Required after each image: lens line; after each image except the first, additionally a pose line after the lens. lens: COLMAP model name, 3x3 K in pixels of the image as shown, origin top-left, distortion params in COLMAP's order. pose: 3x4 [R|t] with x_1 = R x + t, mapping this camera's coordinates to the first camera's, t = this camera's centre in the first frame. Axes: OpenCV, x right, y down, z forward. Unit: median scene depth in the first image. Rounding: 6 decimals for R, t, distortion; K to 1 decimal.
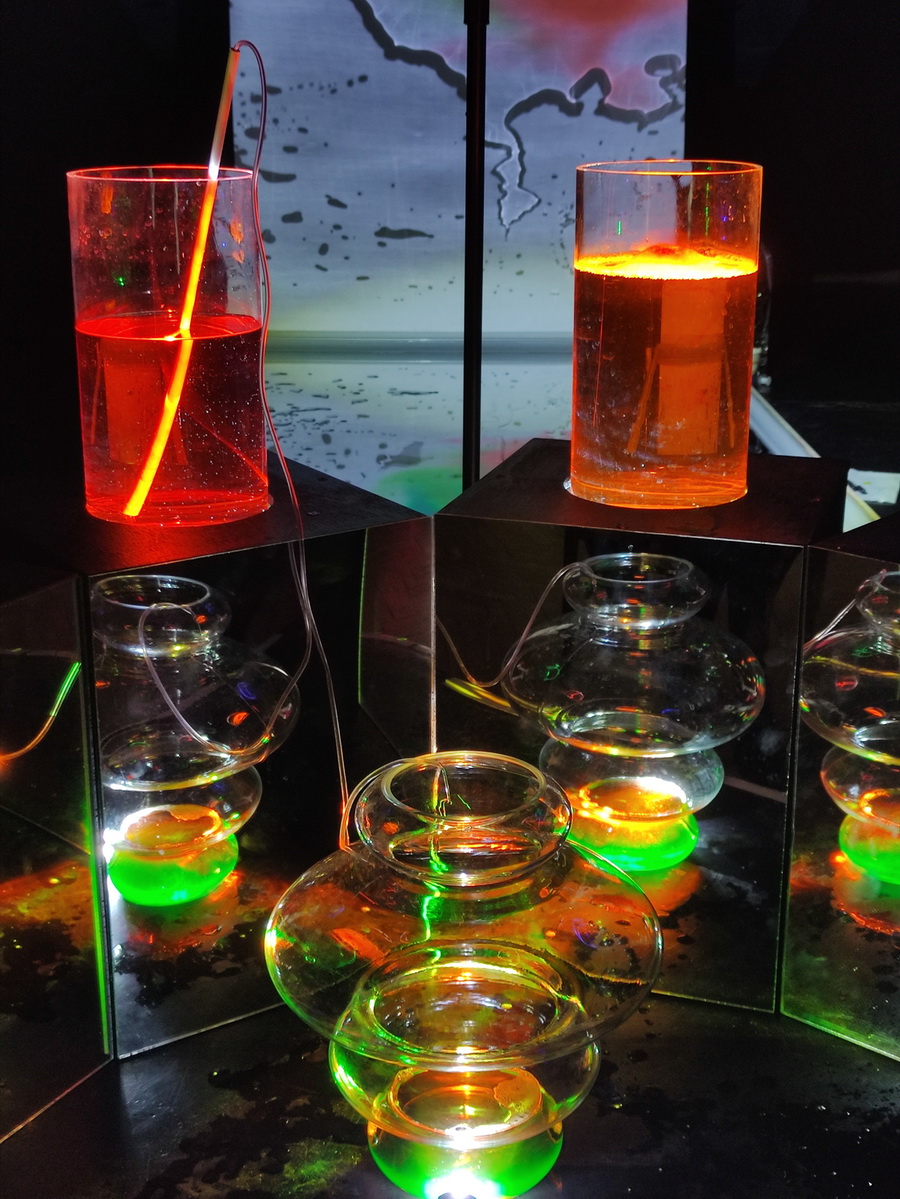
lens RADIAL K [[1683.7, 0, 445.4], [0, 1683.7, 598.6], [0, 0, 1]] dist [0.045818, 0.000000]
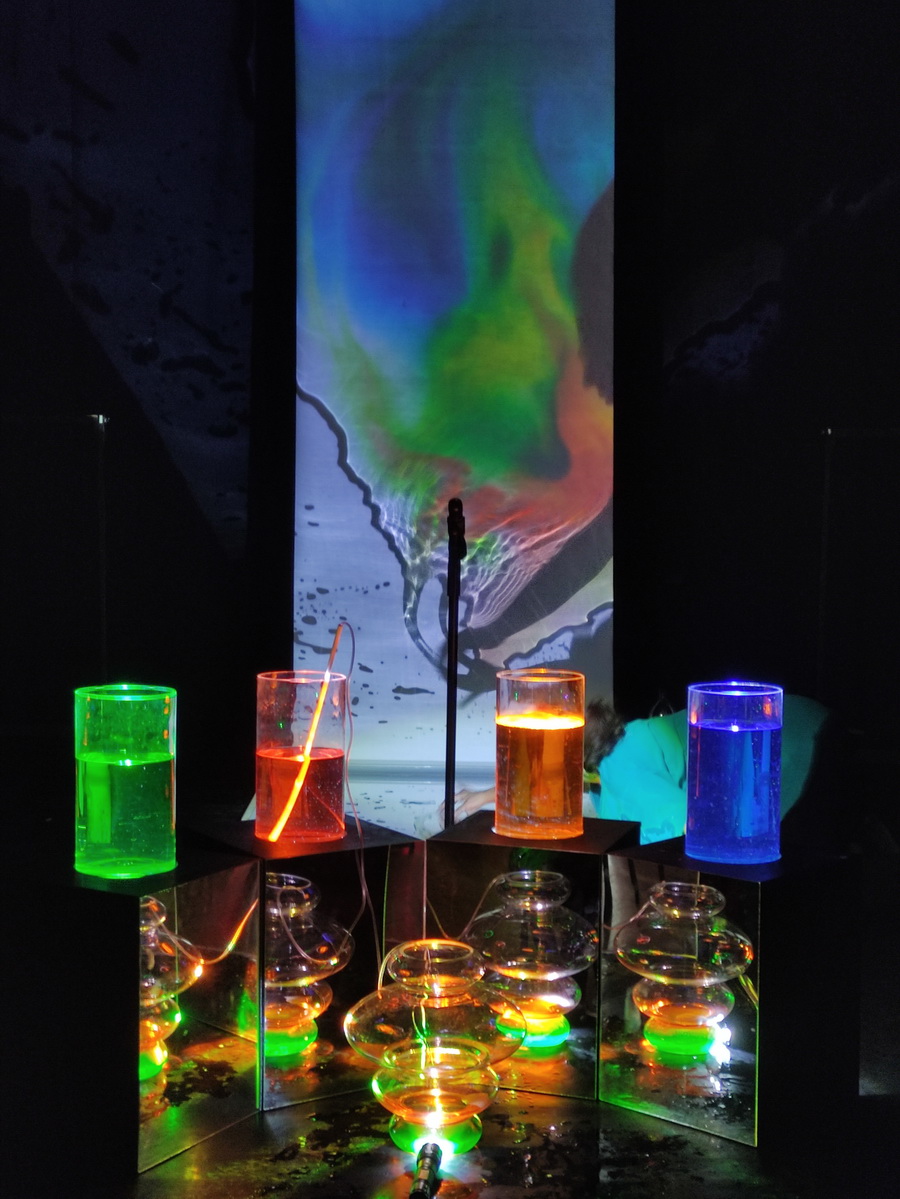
lens RADIAL K [[1683.7, 0, 447.2], [0, 1683.7, 599.5], [0, 0, 1]] dist [0.045818, 0.000000]
pose [[0.999905, 0.013219, -0.004030, 0.020125], [-0.013810, 0.966693, -0.255566, 0.166644], [0.000518, 0.255597, 0.966783, -0.921302]]
